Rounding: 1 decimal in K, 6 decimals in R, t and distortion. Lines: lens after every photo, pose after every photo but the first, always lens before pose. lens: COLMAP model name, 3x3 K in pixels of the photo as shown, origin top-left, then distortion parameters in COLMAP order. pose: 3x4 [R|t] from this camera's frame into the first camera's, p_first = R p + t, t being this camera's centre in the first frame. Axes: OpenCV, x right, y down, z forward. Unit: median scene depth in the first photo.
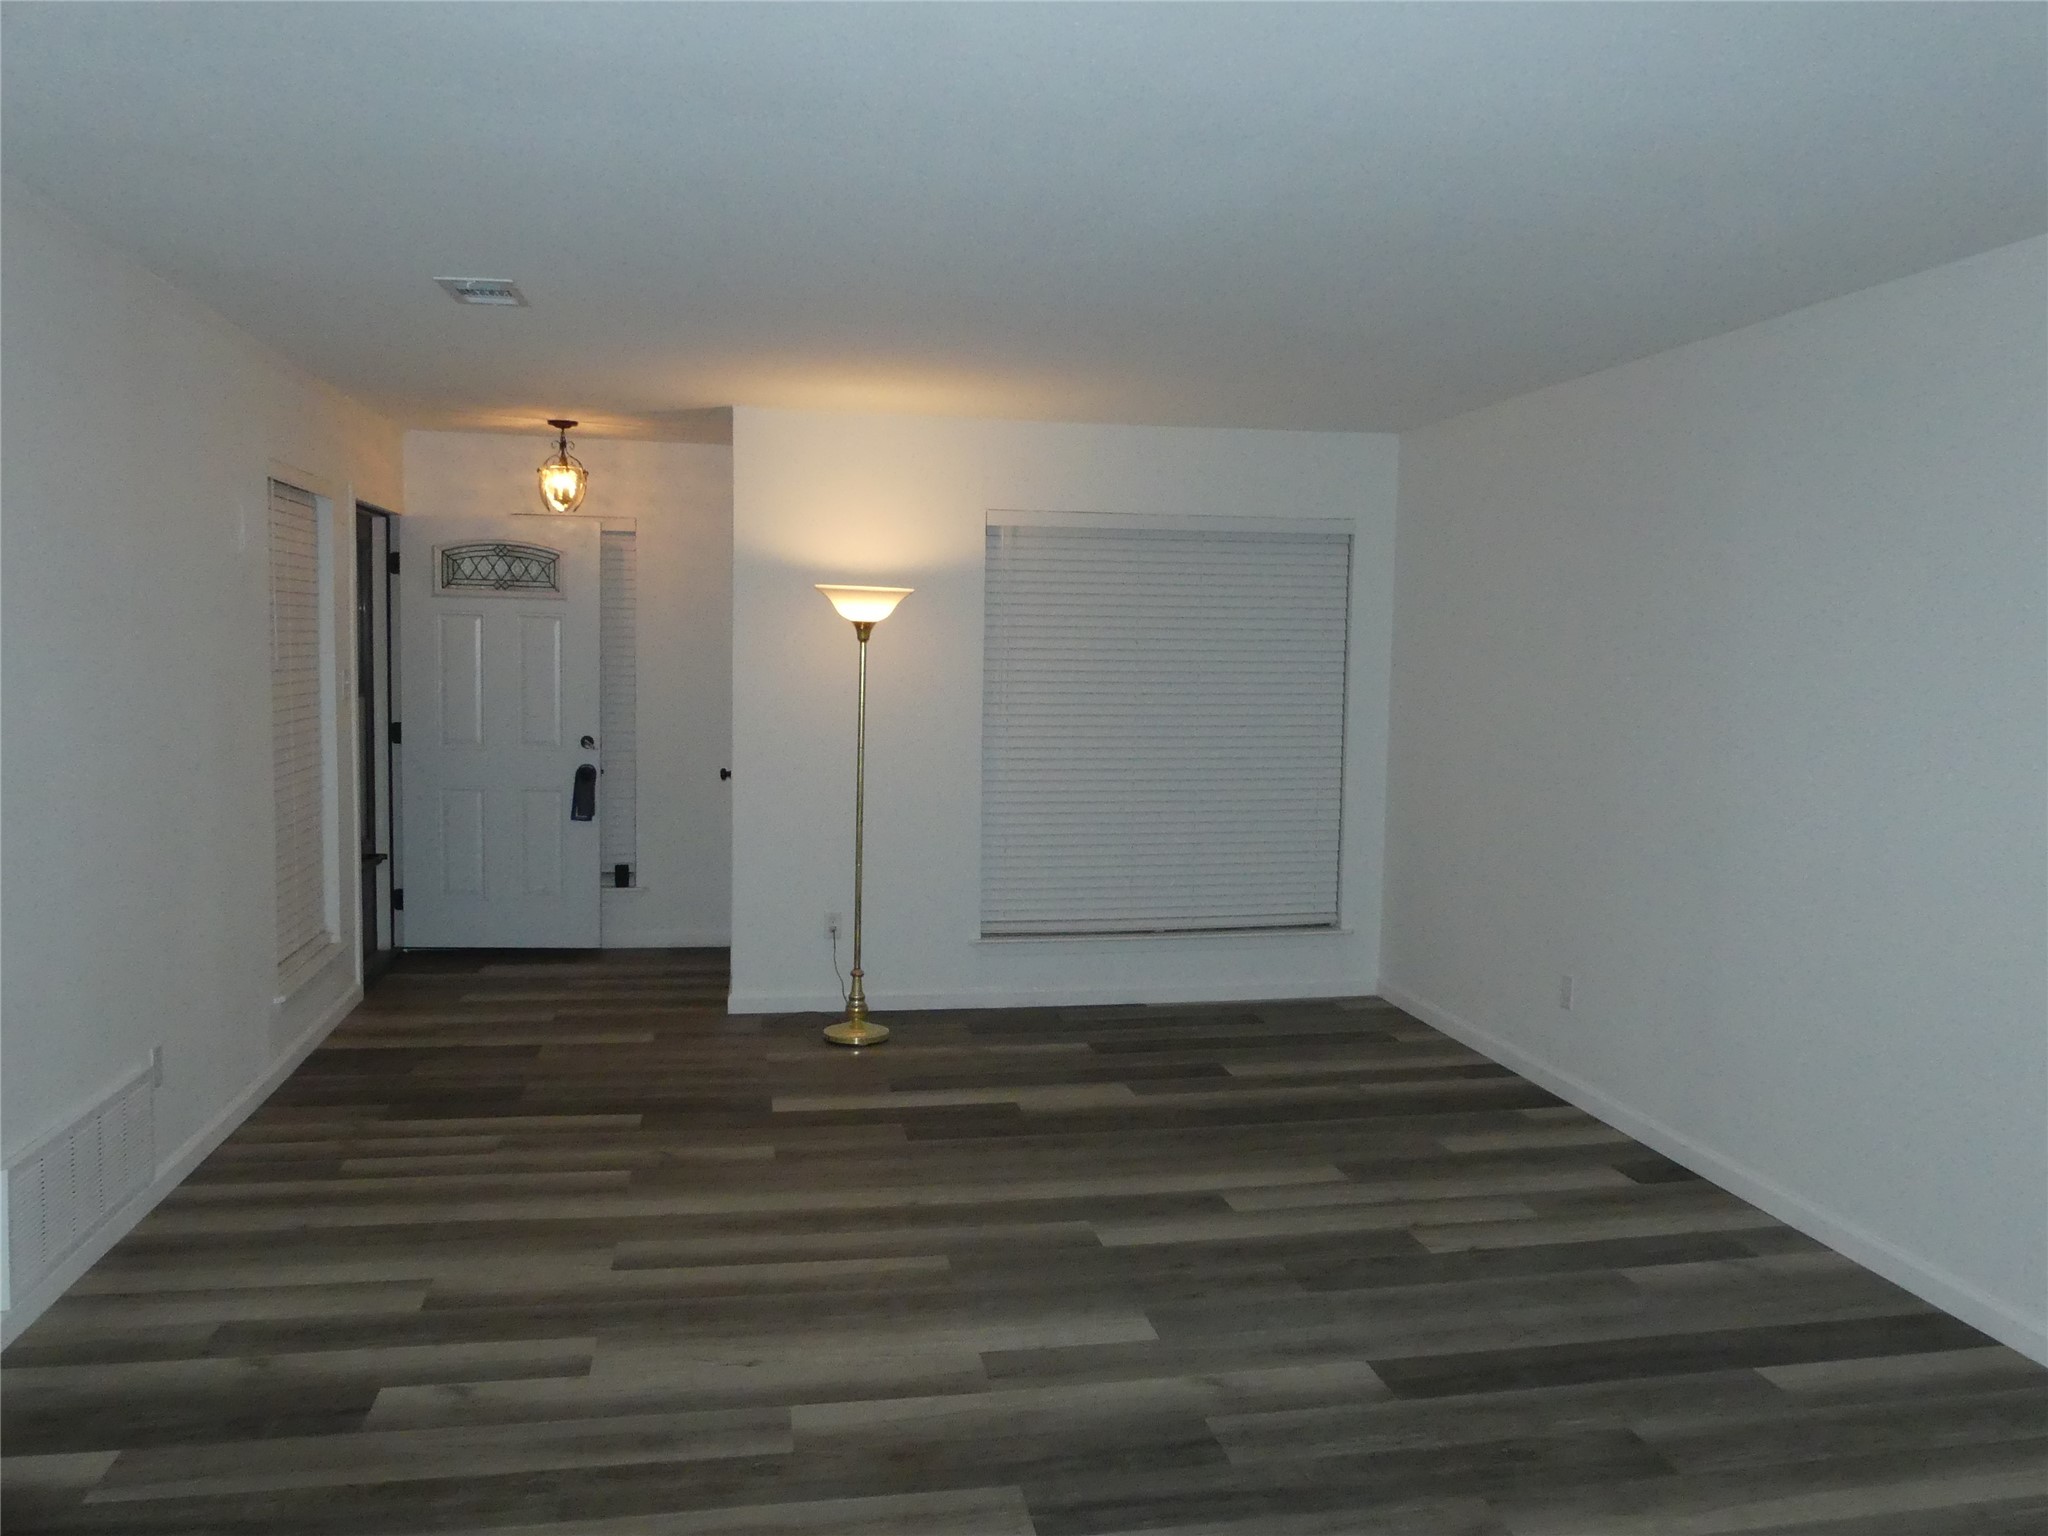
lens RADIAL K [[1535.8, 0, 1050.3], [0, 1535.8, 769.9], [0, 0, 1]] dist [-0.074627, 0.098555]
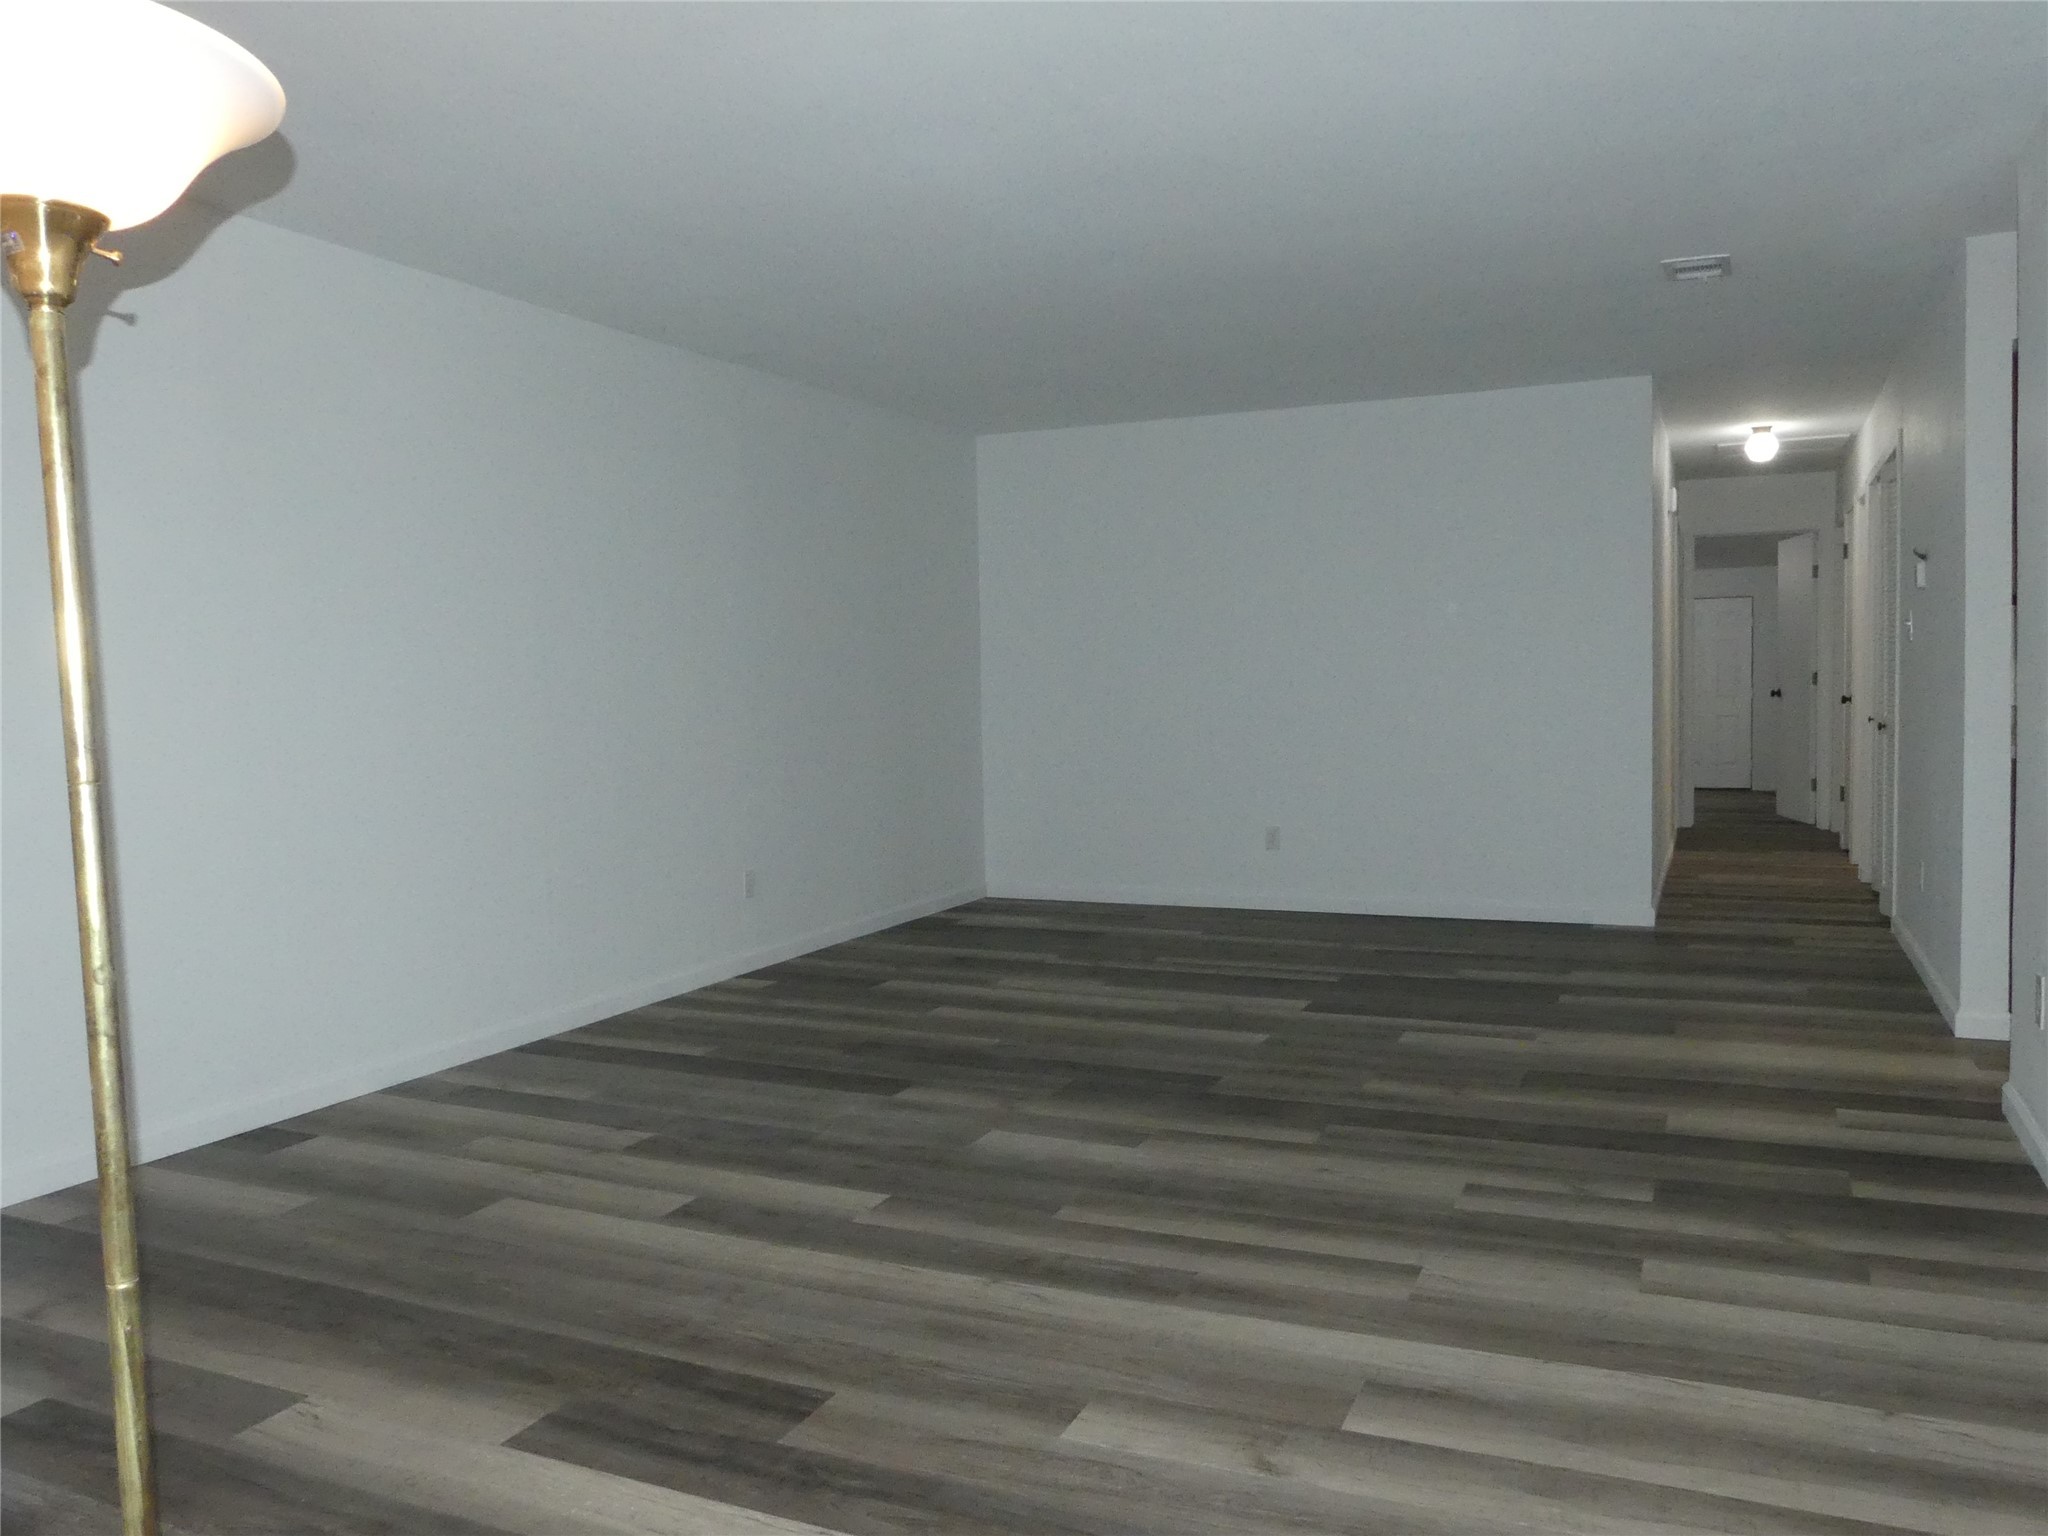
lens RADIAL K [[1535.8, 0, 1050.3], [0, 1535.8, 769.9], [0, 0, 1]] dist [-0.074627, 0.098555]
pose [[-0.816916, -0.041773, 0.575242, -0.582974], [0.050833, 0.988278, 0.143955, -0.066120], [-0.574512, 0.146841, -0.805216, 1.729790]]
